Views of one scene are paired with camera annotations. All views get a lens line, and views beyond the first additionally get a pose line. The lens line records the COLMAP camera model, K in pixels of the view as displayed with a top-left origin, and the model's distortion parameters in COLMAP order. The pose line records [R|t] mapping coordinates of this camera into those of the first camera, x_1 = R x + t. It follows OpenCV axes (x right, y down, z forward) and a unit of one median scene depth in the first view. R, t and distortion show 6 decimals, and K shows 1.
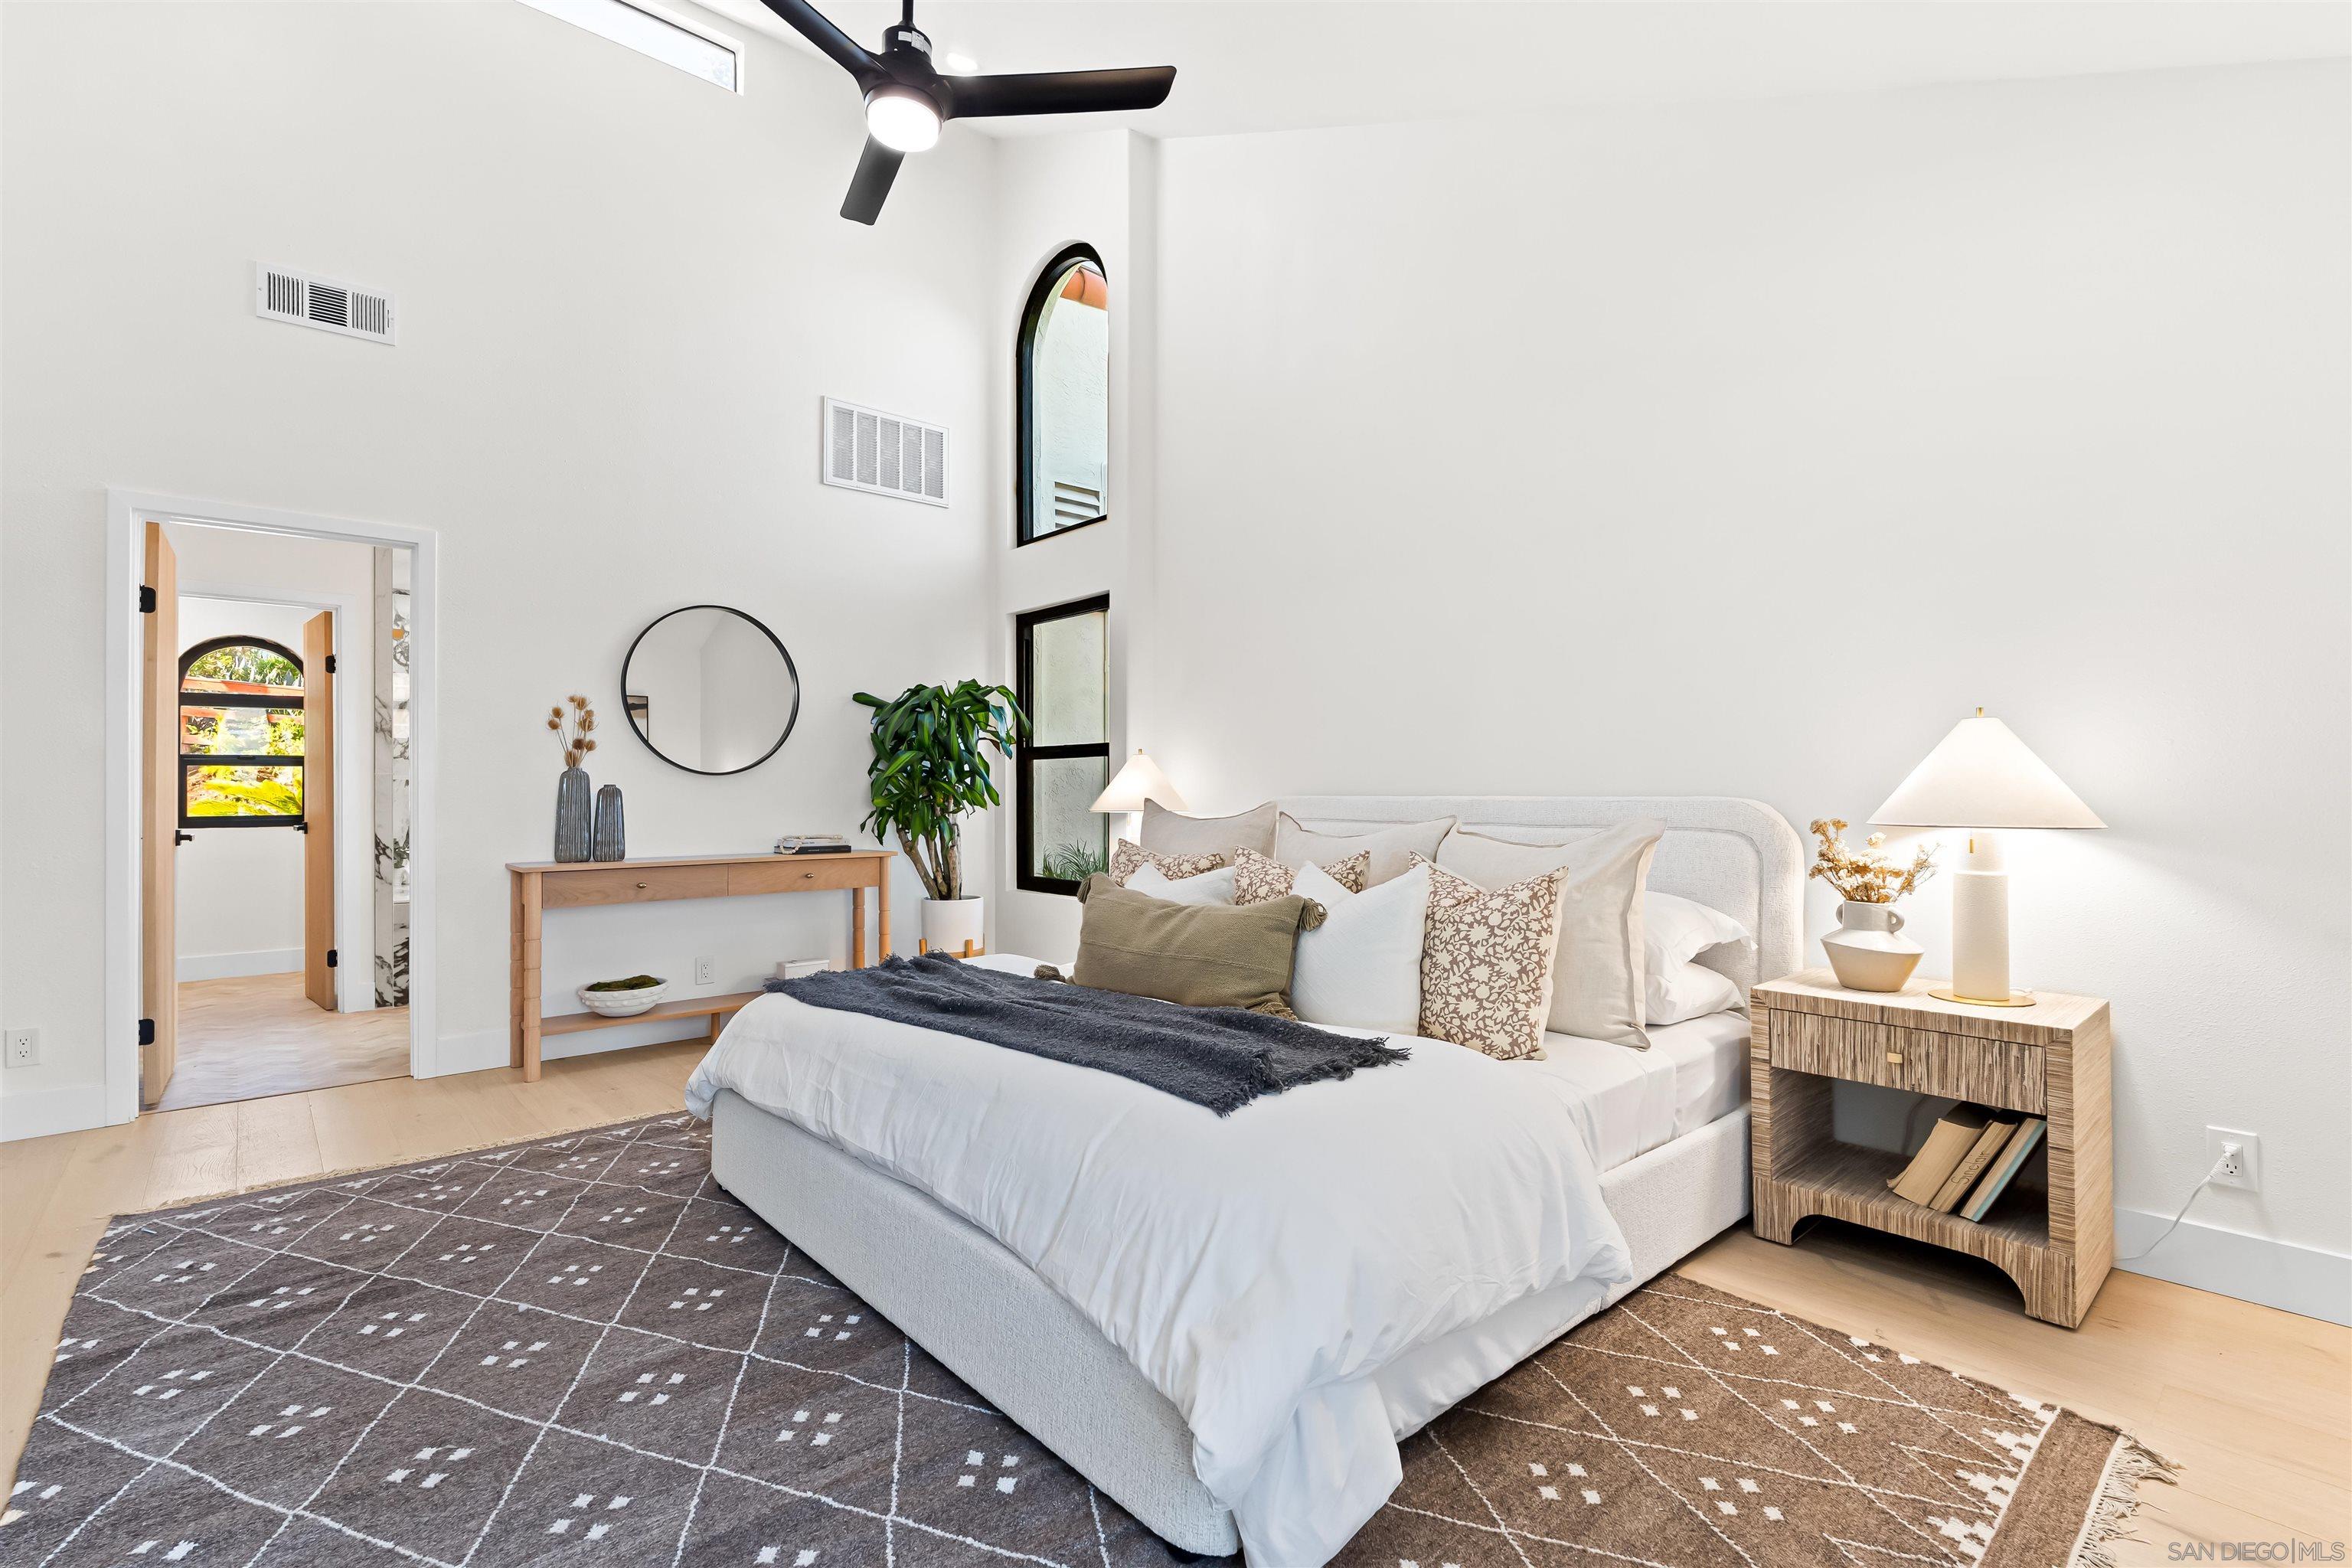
lens RADIAL K [[1060.0, 0, 1181.3], [0, 1060.0, 787.2], [0, 0, 1]] dist [-0.003660, -0.000186]
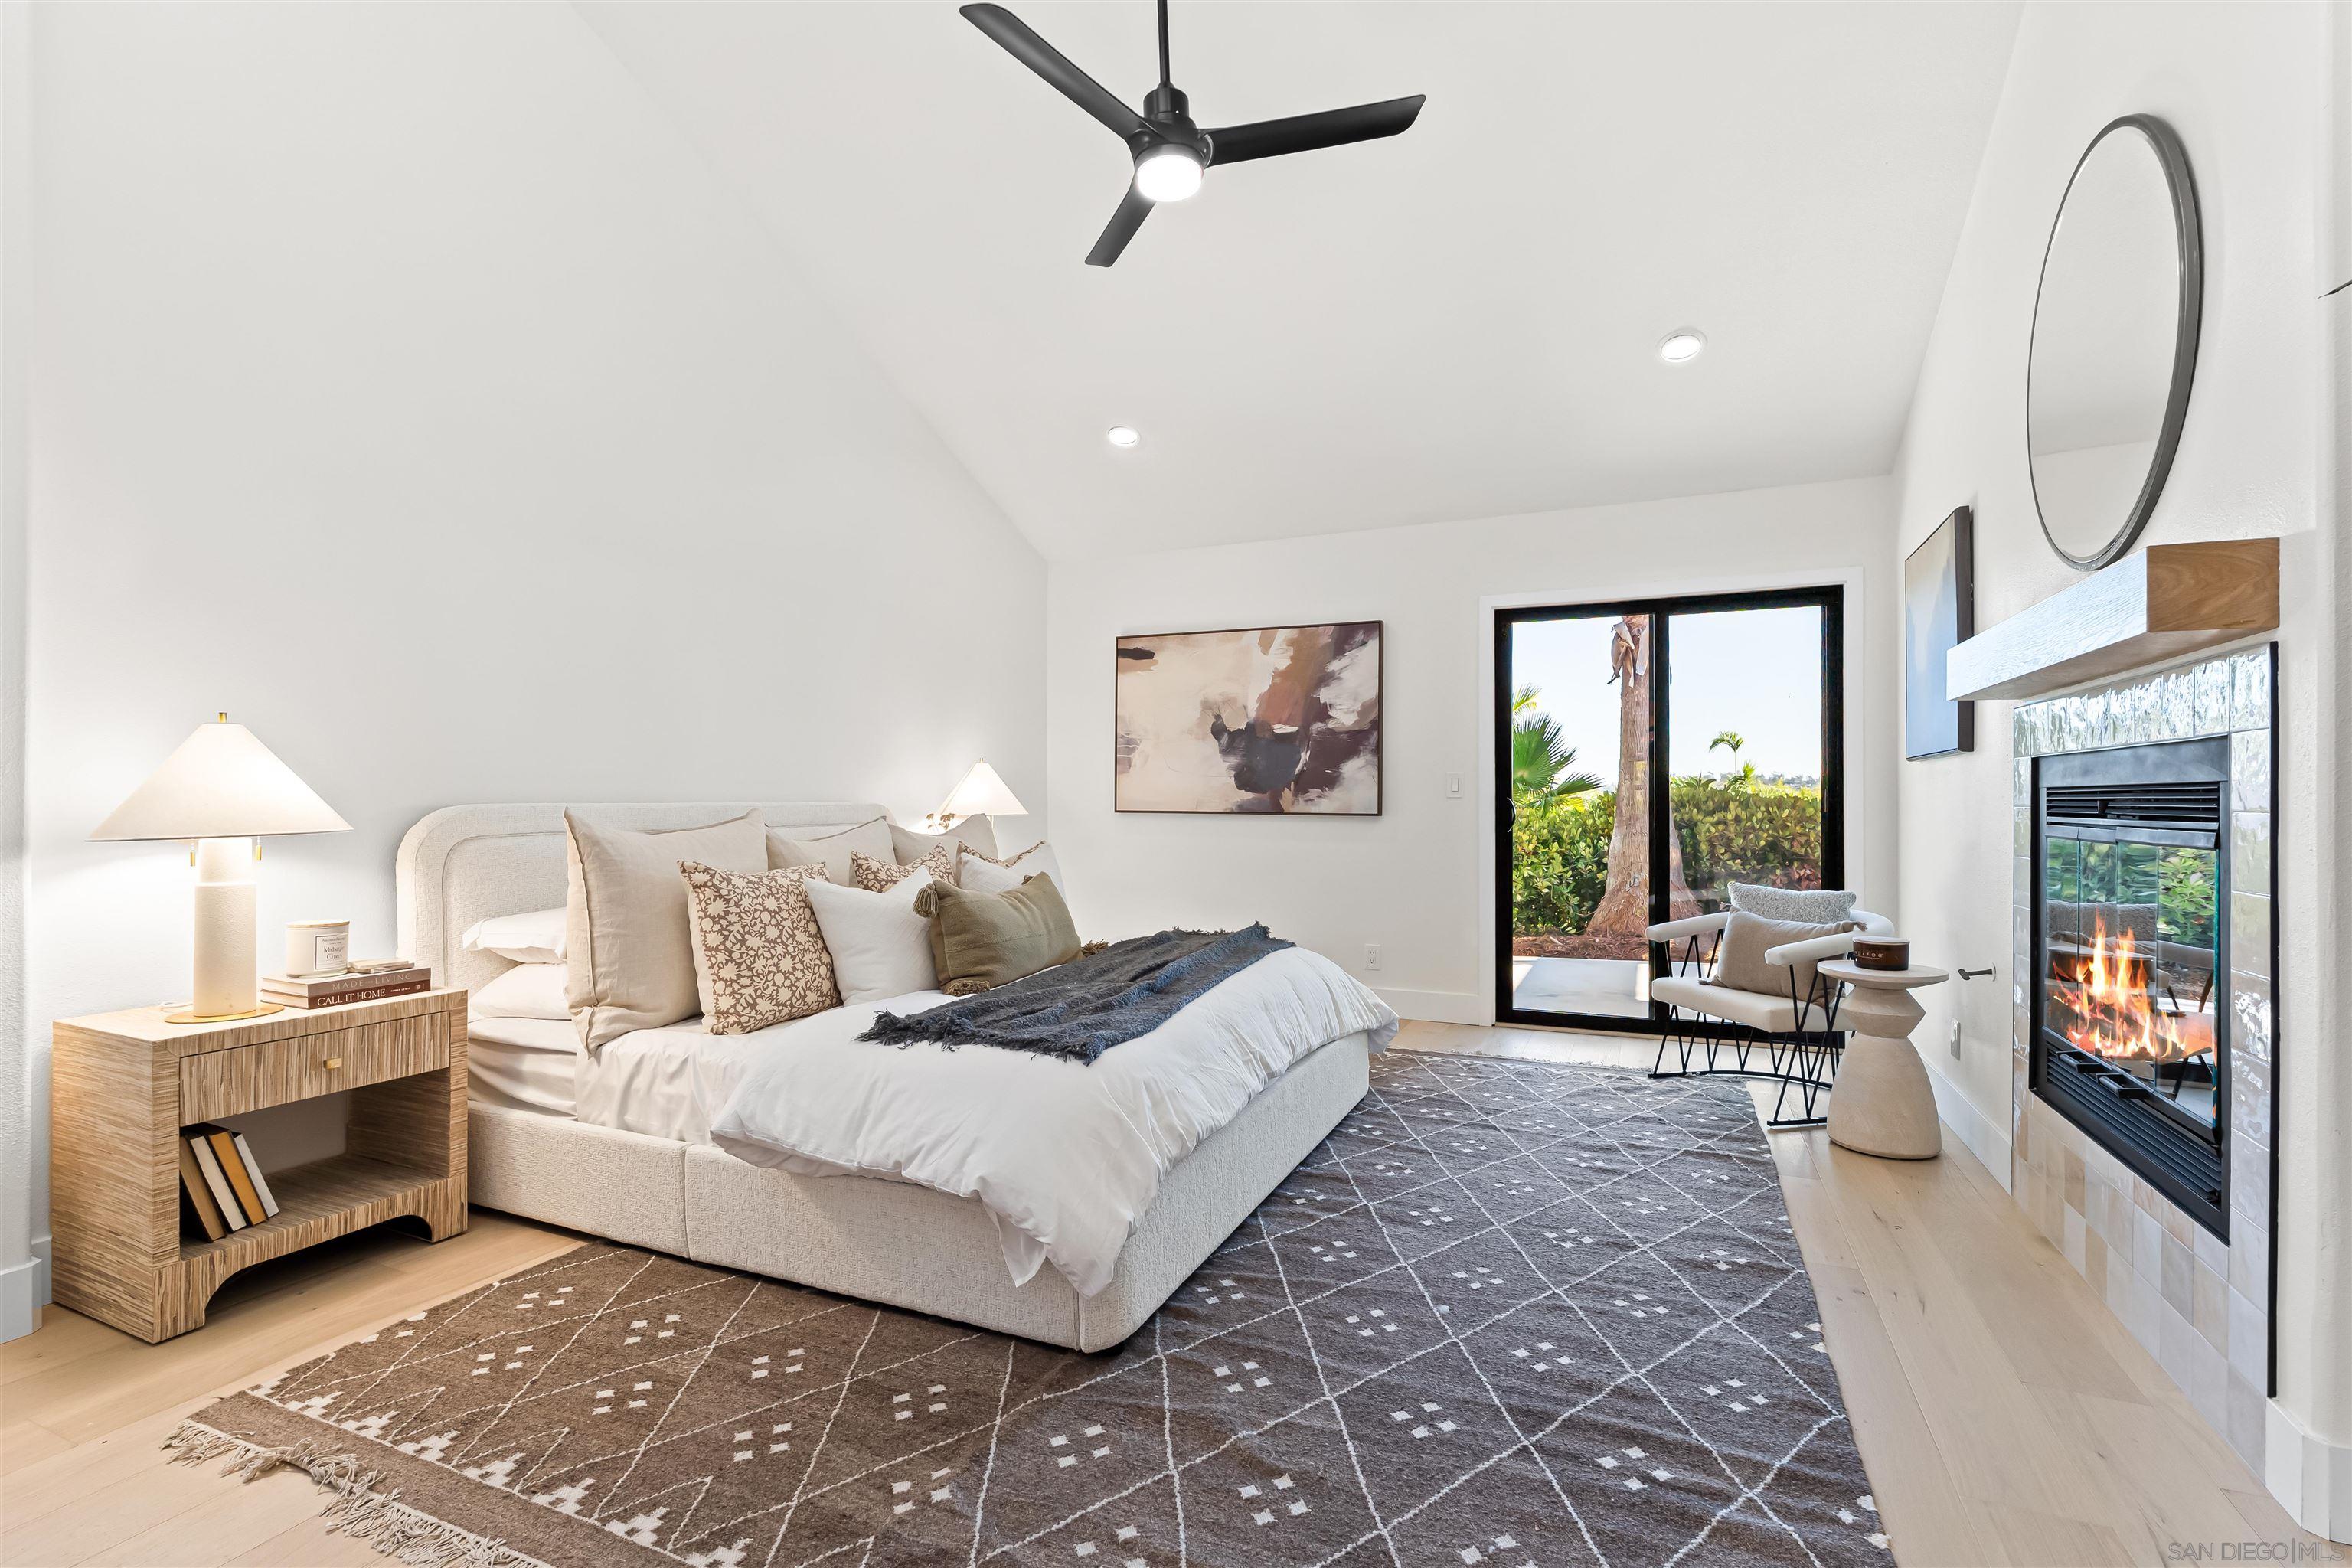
lens RADIAL K [[1060.0, 0, 1181.3], [0, 1060.0, 787.2], [0, 0, 1]] dist [-0.003660, -0.000186]
pose [[-0.411947, 0.016011, 0.911067, -1.436684], [-0.002359, 0.999824, -0.018638, 0.018486], [-0.911205, -0.009827, -0.411837, 1.637433]]
